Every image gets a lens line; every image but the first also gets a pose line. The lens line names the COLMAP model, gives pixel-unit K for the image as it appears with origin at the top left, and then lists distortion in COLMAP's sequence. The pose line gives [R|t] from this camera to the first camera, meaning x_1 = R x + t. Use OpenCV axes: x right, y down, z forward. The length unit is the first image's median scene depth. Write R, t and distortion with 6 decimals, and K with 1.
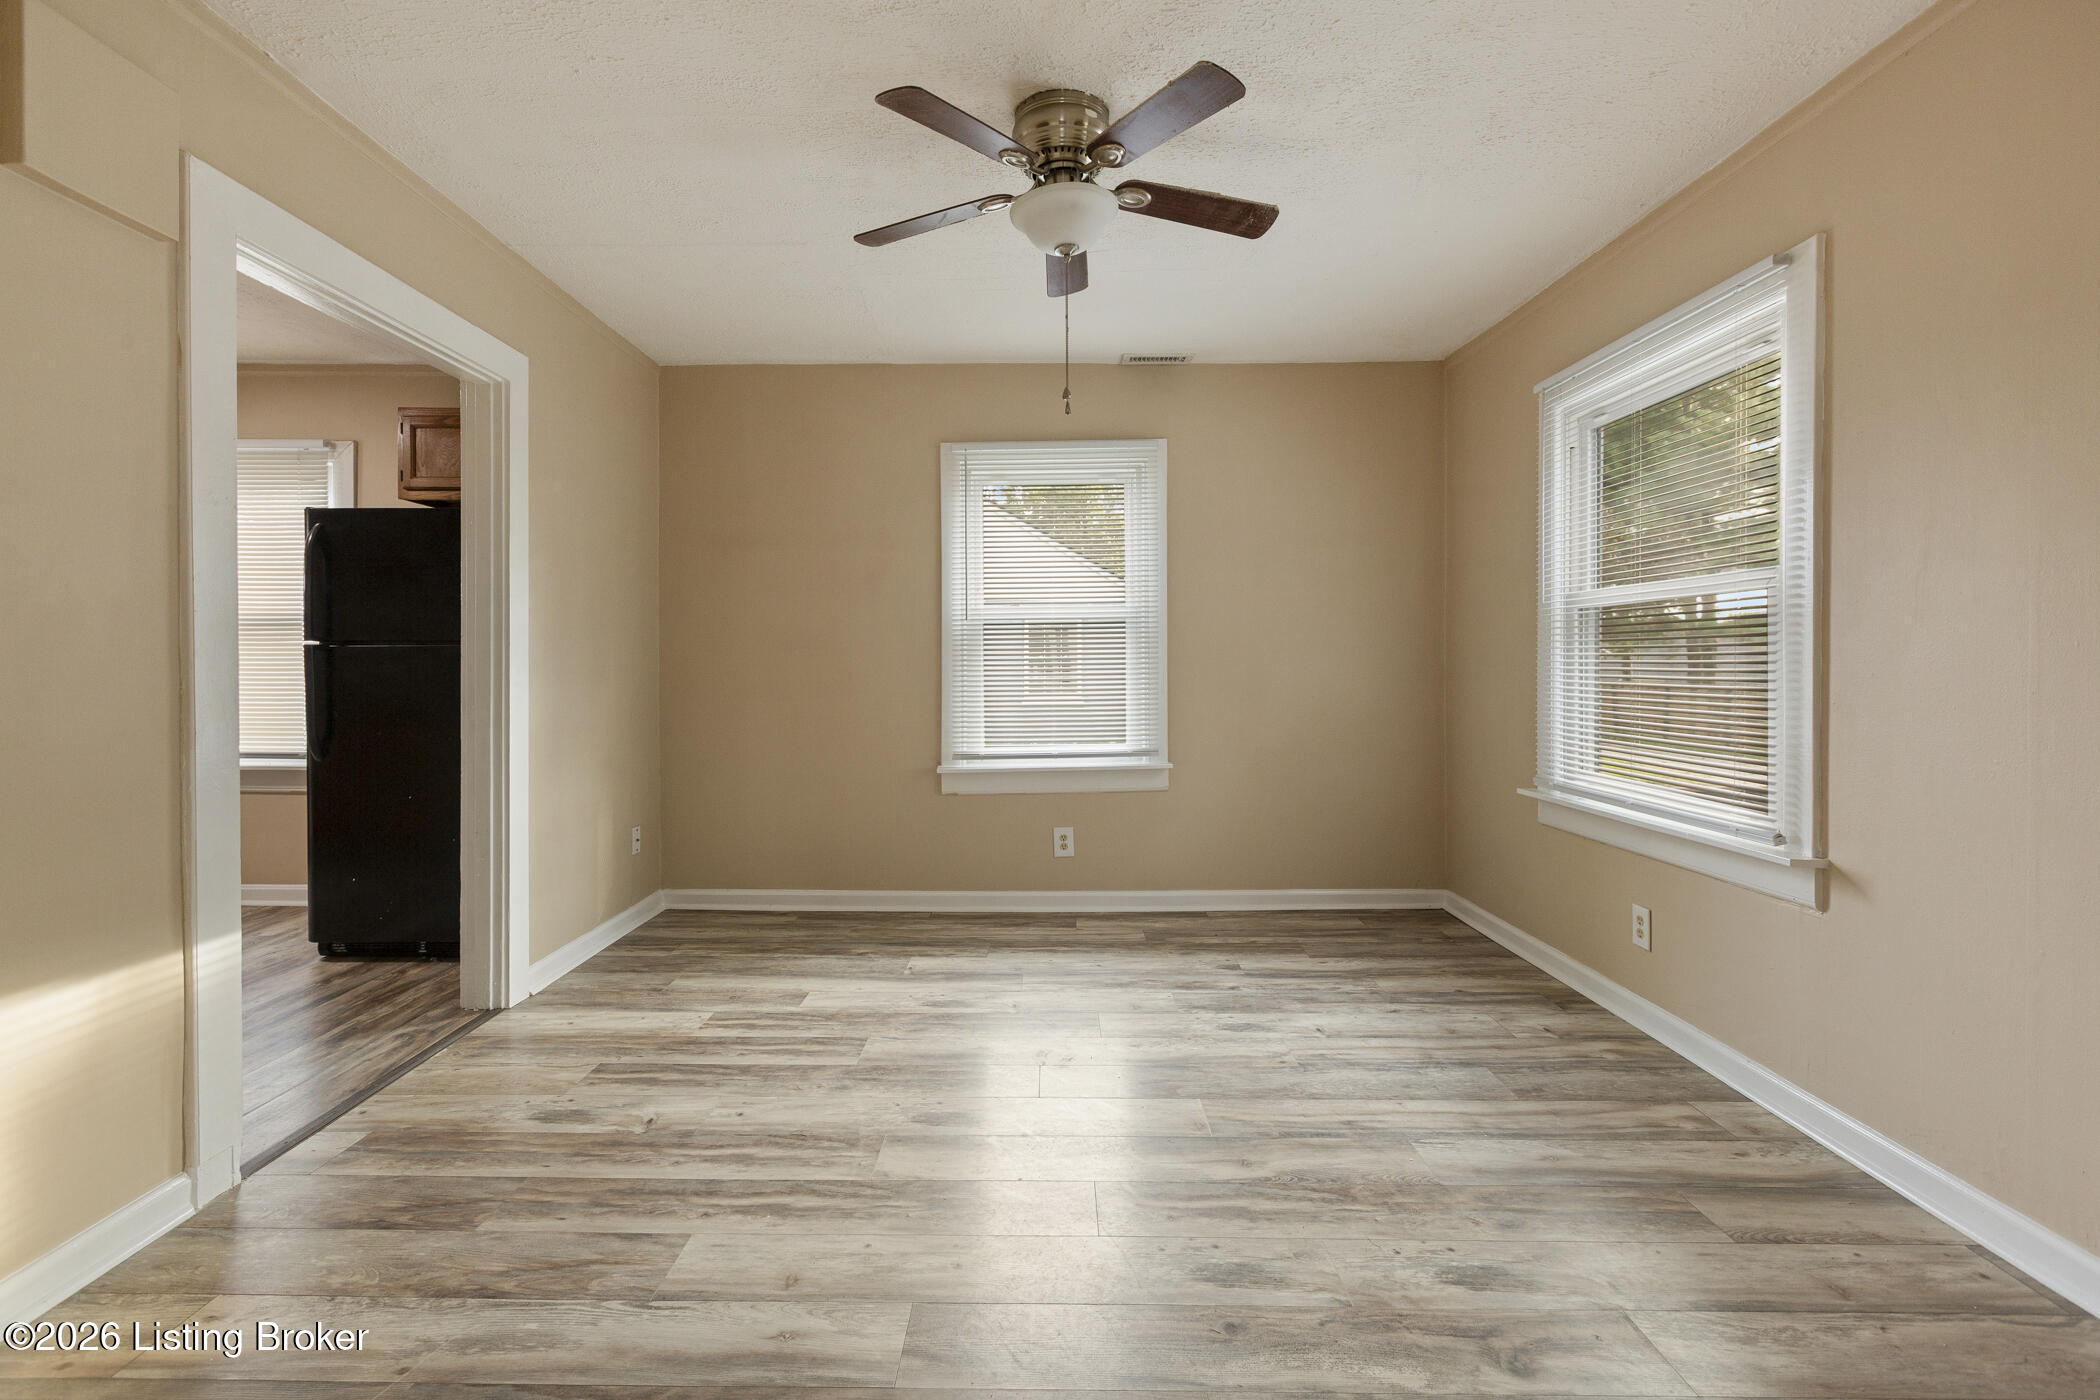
lens RADIAL K [[941.9, 0, 1043.1], [0, 941.9, 662.4], [0, 0, 1]] dist [-0.000248, -0.000023]
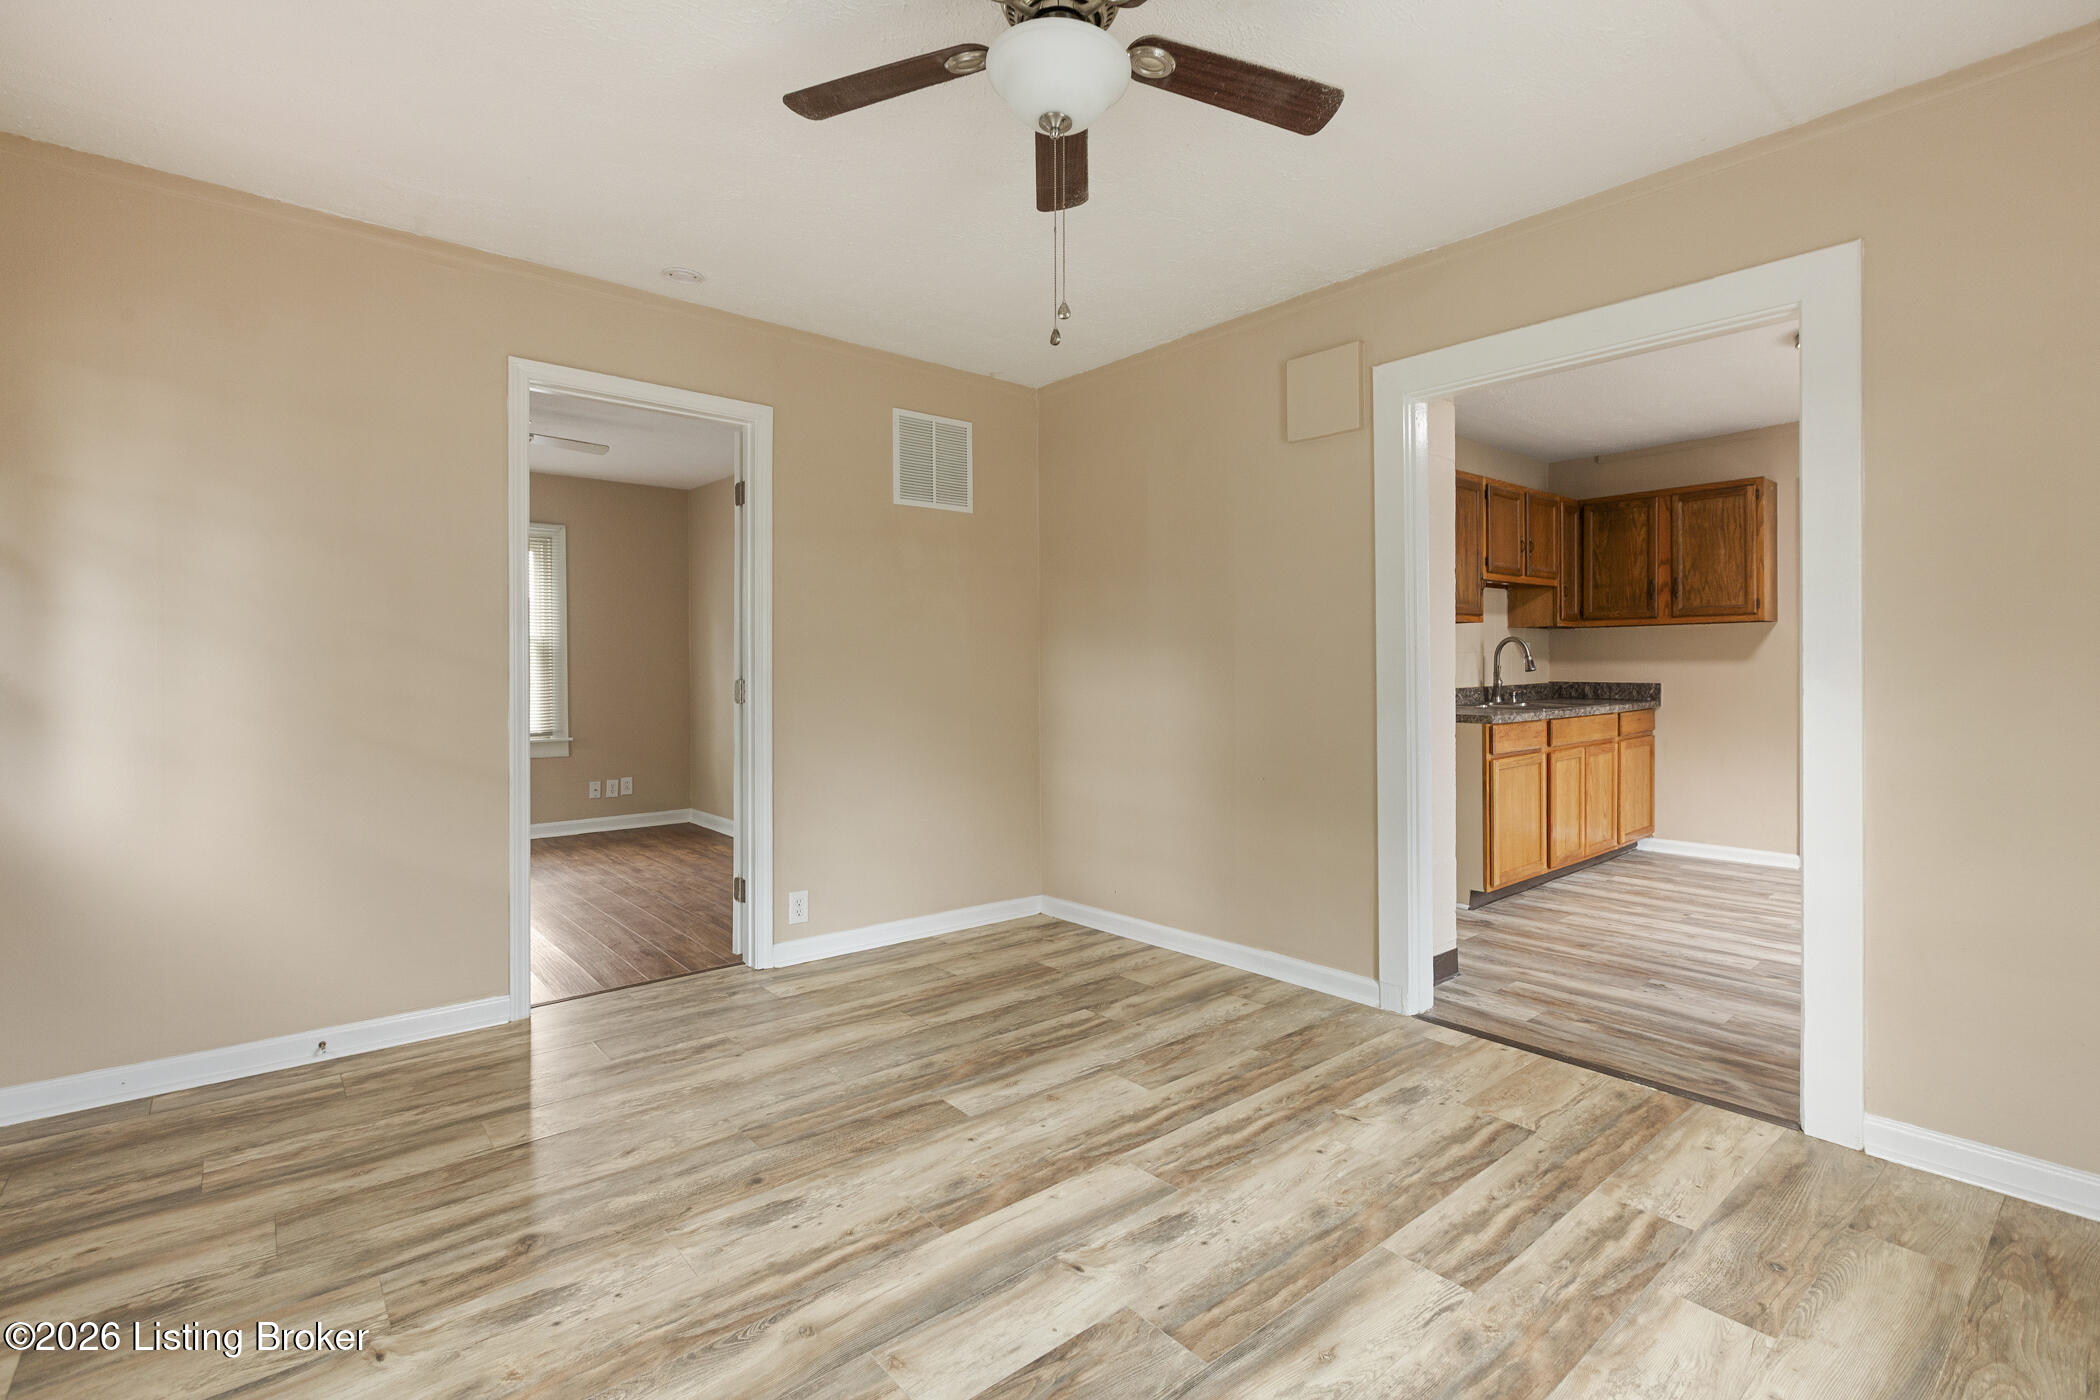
lens RADIAL K [[959.6, 0, 1043.4], [0, 959.6, 675.7], [0, 0, 1]] dist [0.000708, 0.000115]
pose [[-0.762938, 0.006013, -0.646444, 0.448695], [0.002797, 0.999978, 0.006000, -0.008310], [0.646466, 0.002770, -0.762938, 1.348258]]
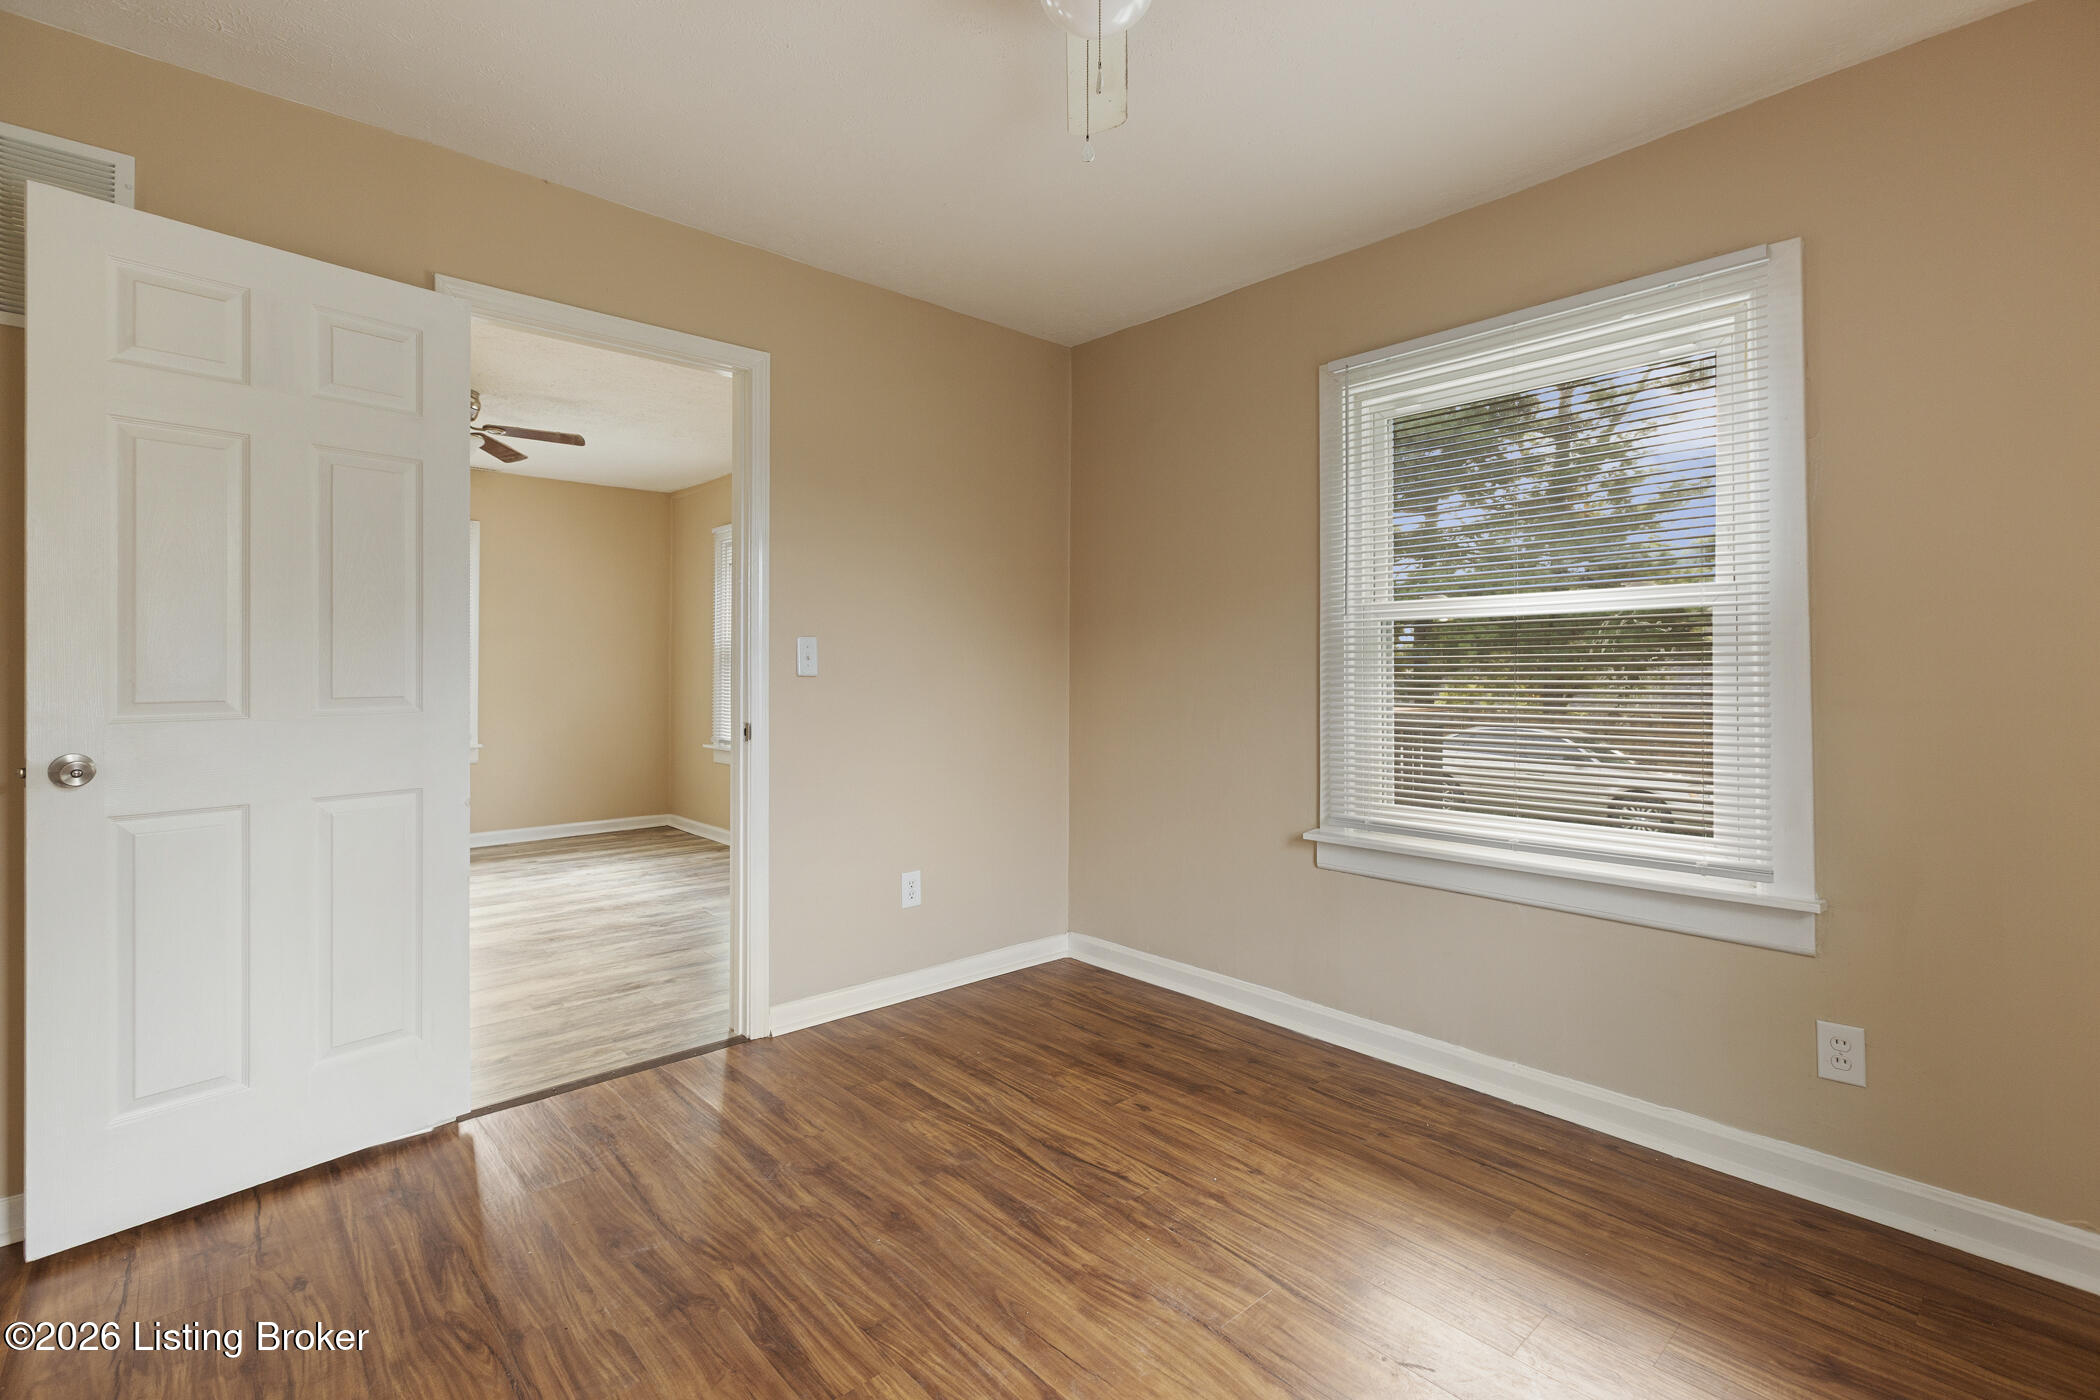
lens RADIAL K [[951.1, 0, 1055.1], [0, 951.1, 674.3], [0, 0, 1]] dist [0.004716, 0.000289]
pose [[0.738053, 0.004844, 0.674725, -0.313885], [-0.006090, 0.999981, -0.000518, -0.009465], [-0.674715, -0.003727, 0.738069, -1.065735]]
